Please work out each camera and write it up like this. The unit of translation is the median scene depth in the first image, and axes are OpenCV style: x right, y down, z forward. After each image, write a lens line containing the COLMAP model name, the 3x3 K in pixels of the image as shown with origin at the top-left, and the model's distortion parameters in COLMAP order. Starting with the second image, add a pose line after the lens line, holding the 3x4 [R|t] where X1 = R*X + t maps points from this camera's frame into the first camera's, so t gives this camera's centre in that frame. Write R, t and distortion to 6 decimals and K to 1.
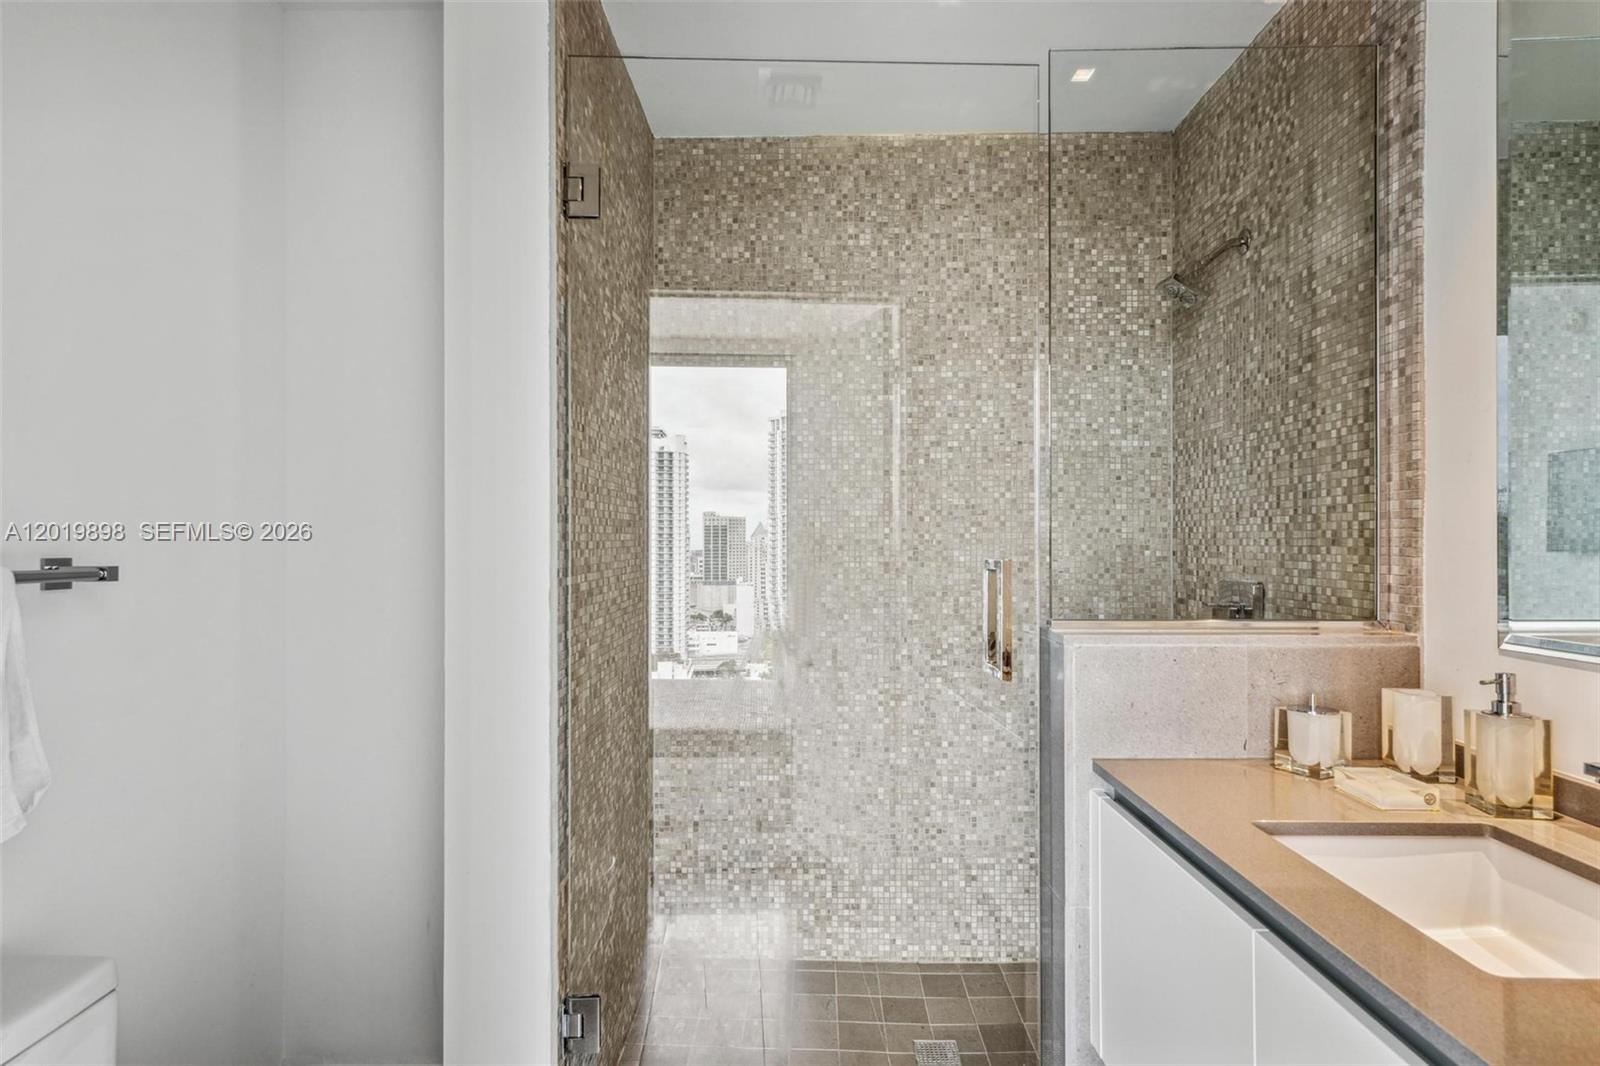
lens RADIAL K [[875.4, 0, 800.0], [0, 875.4, 533.0], [0, 0, 1]] dist [-0.001015, 0.033439]
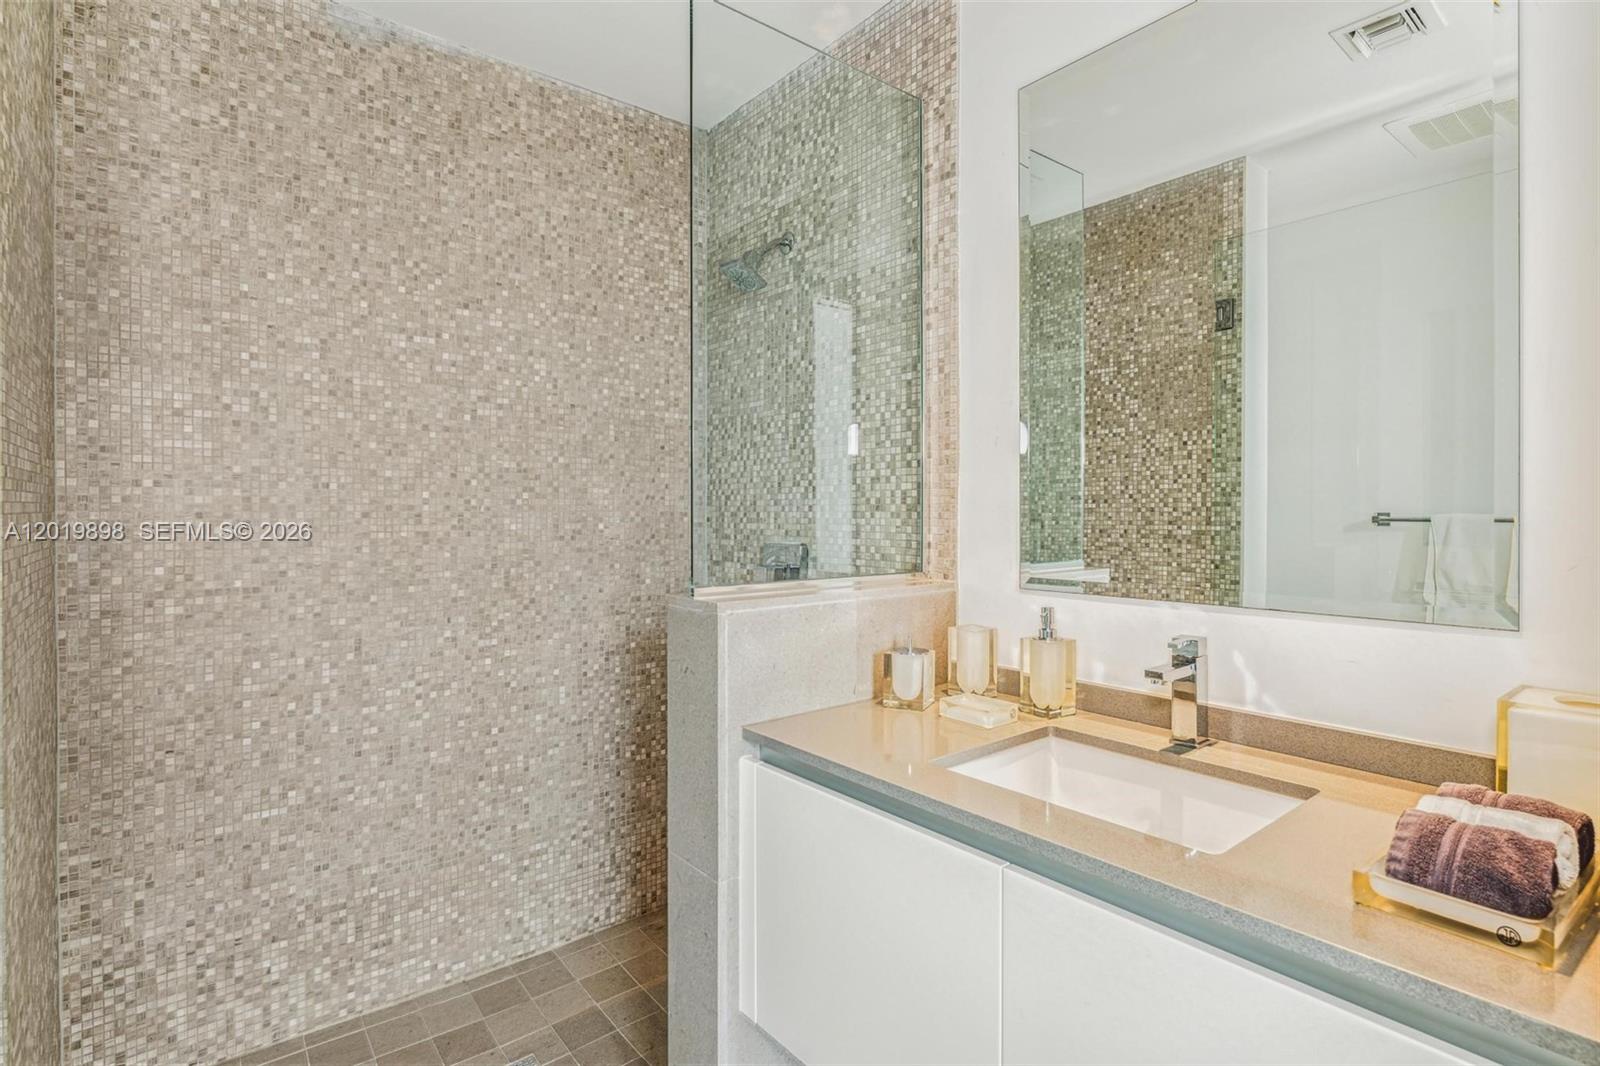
lens RADIAL K [[792.7, 0, 796.9], [0, 792.7, 514.9], [0, 0, 1]] dist [0.000122, 0.000145]
pose [[0.775502, -0.001585, 0.631343, -0.110625], [-0.005864, 0.999936, 0.009712, 0.007125], [-0.631318, -0.011234, 0.775443, 0.167637]]
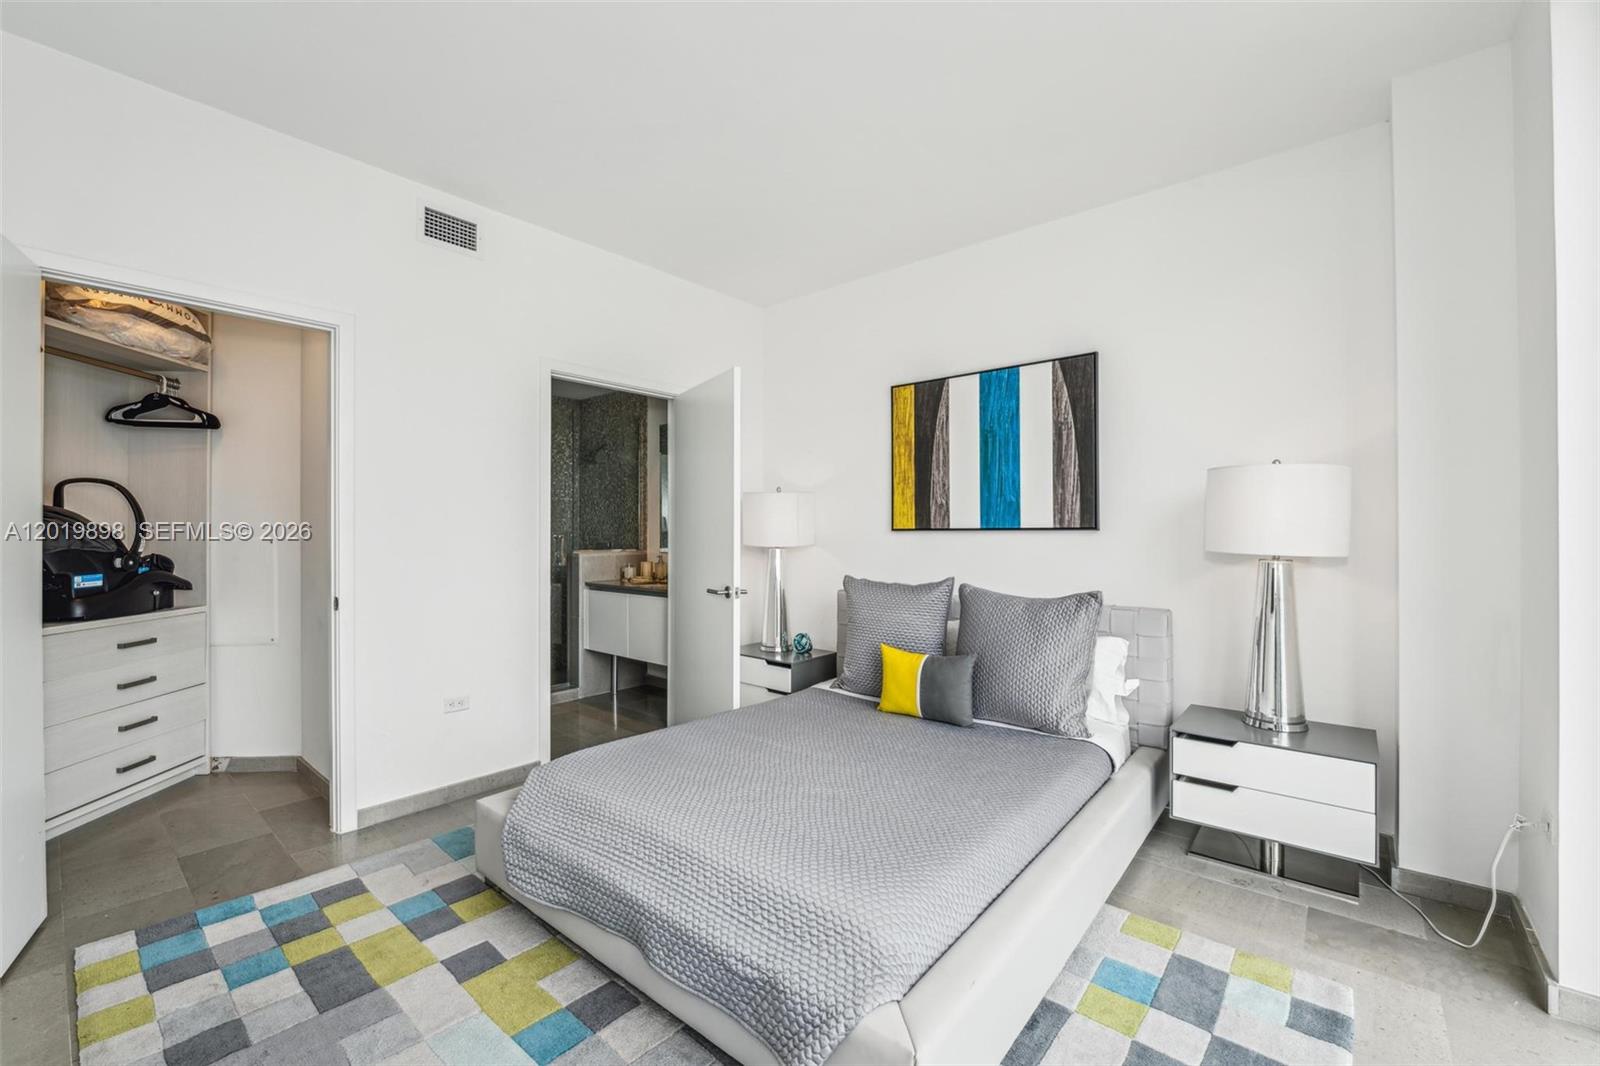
lens RADIAL K [[669.3, 0, 795.4], [0, 669.3, 526.5], [0, 0, 1]] dist [-0.001616, 0.000722]
pose [[0.650772, -0.000234, 0.759273, -0.905499], [-0.003796, 0.999986, 0.003562, -0.018171], [-0.759264, -0.005200, 0.650762, -1.168367]]
